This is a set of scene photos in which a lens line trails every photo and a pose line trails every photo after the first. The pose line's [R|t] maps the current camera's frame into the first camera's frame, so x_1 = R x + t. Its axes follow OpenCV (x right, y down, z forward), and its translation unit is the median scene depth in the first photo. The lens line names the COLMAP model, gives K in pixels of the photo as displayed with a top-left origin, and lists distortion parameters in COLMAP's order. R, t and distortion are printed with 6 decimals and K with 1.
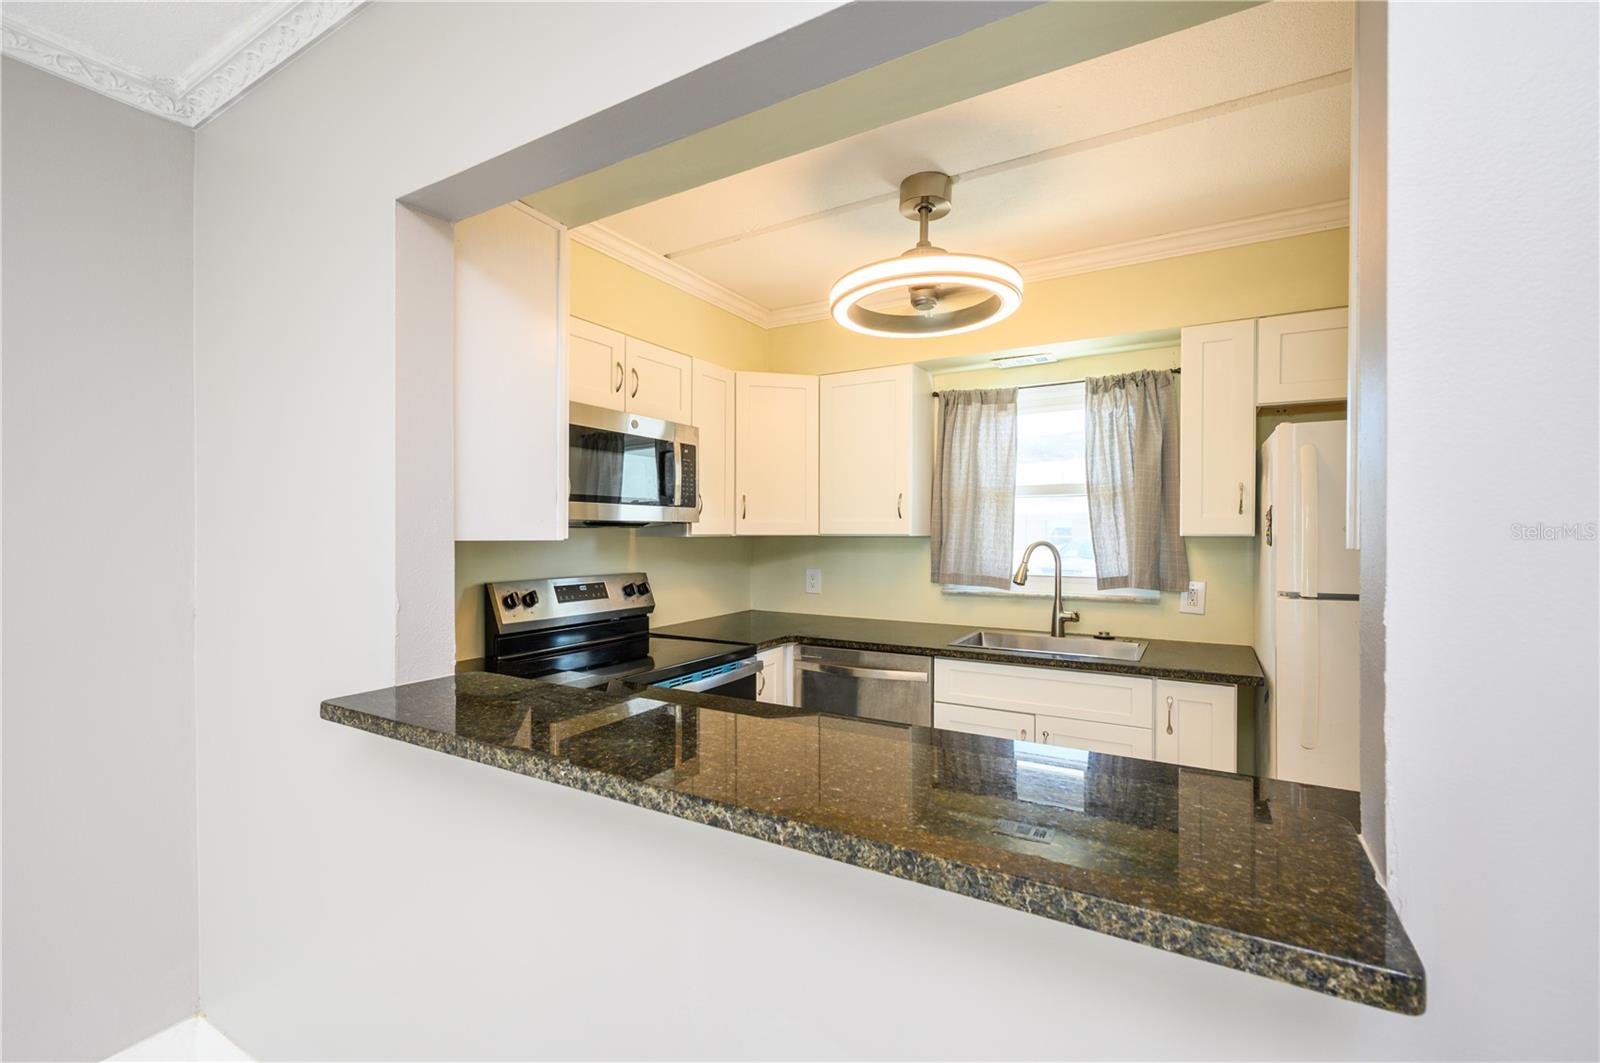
lens RADIAL K [[680.7, 0, 800.0], [0, 680.7, 531.5], [0, 0, 1]] dist [0.000807, 0.000026]
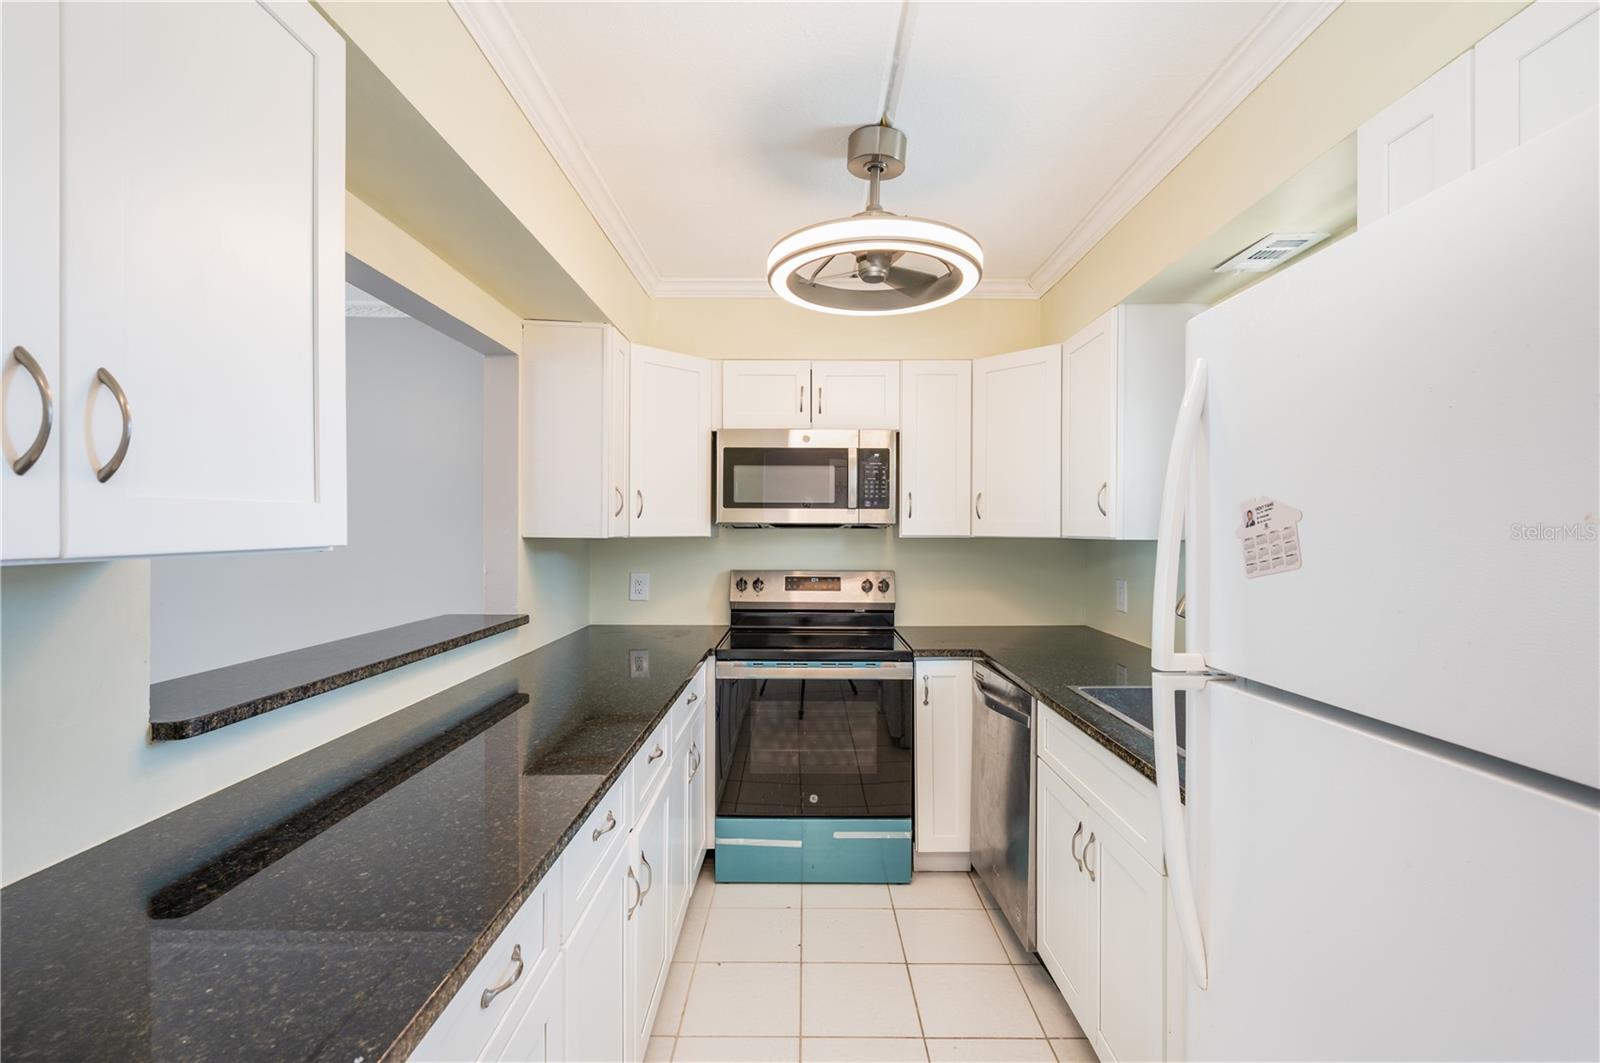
lens RADIAL K [[714.5, 0, 800.0], [0, 714.5, 531.5], [0, 0, 1]] dist [-0.000606, -0.000012]
pose [[0.502136, 0.000712, -0.864788, 0.765532], [-0.004830, 0.999986, -0.001982, 0.001581], [0.864775, 0.005172, 0.502133, 0.367097]]
